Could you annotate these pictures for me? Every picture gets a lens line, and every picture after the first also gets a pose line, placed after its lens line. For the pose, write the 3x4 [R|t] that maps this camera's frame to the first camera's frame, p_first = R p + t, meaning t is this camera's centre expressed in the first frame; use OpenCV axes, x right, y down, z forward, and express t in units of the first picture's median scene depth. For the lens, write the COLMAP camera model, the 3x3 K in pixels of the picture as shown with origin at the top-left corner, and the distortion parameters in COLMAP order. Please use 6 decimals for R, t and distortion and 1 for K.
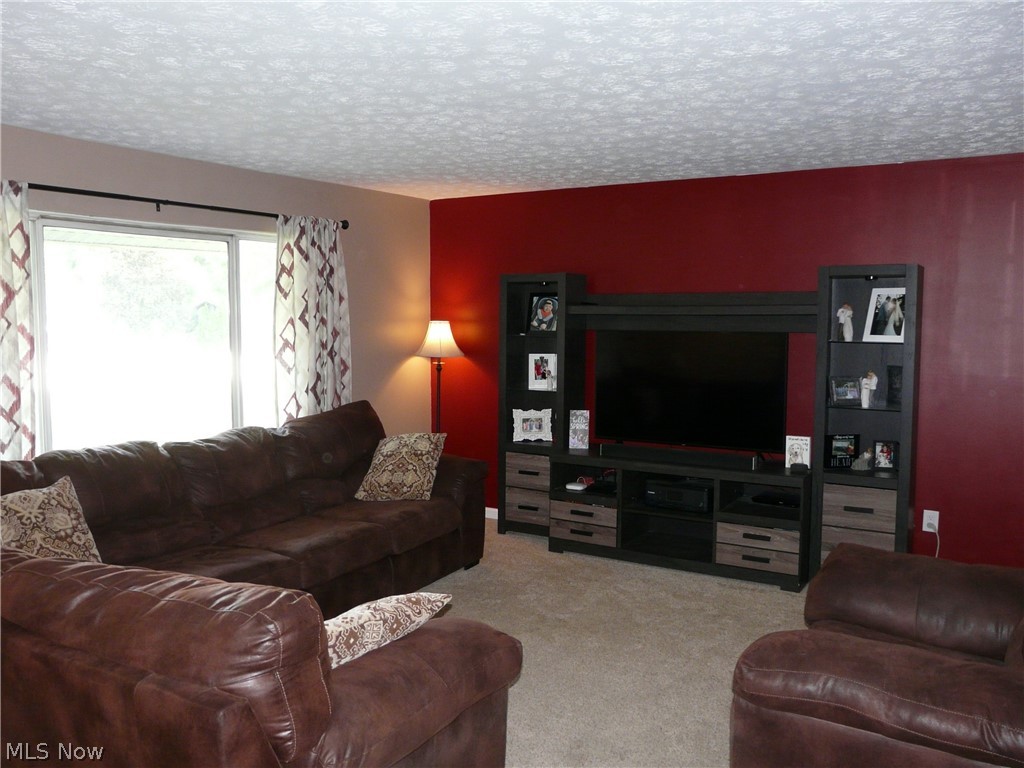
lens RADIAL K [[850.4, 0, 511.7], [0, 850.4, 382.3], [0, 0, 1]] dist [-0.010283, 0.000207]
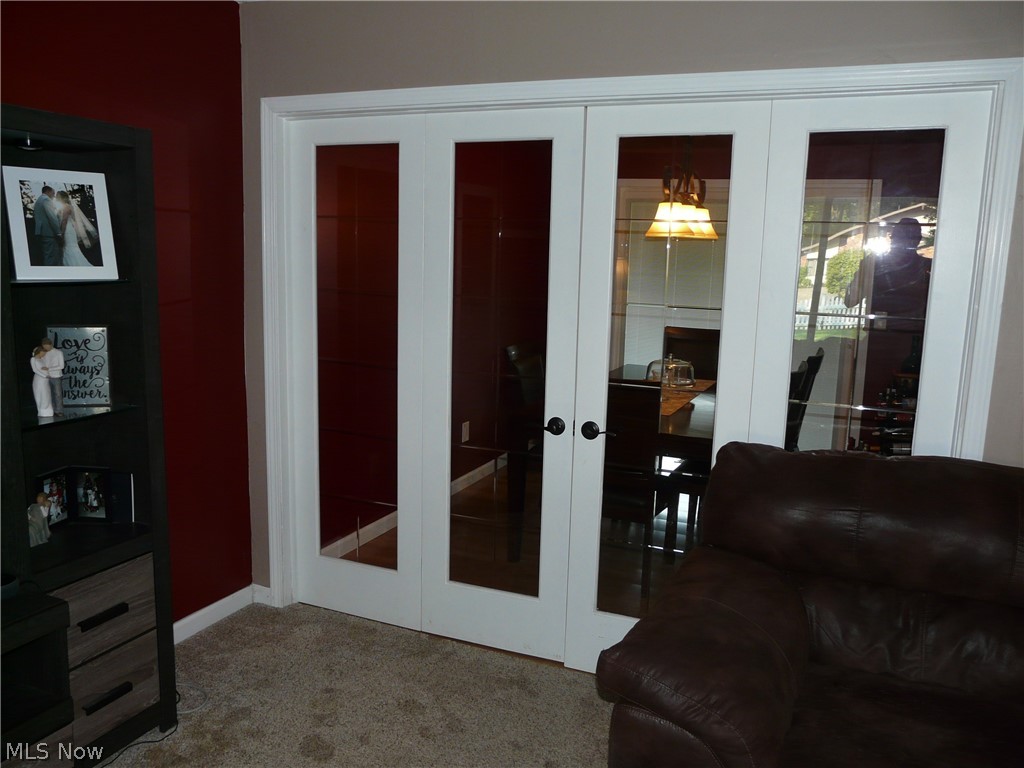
lens RADIAL K [[850.4, 0, 512.2], [0, 850.4, 385.1], [0, 0, 1]] dist [-0.010283, 0.000207]
pose [[-0.125299, -0.164551, 0.978378, -0.090573], [0.055871, 0.983414, 0.172553, -0.058089], [-0.990545, 0.076284, -0.114027, 0.805065]]
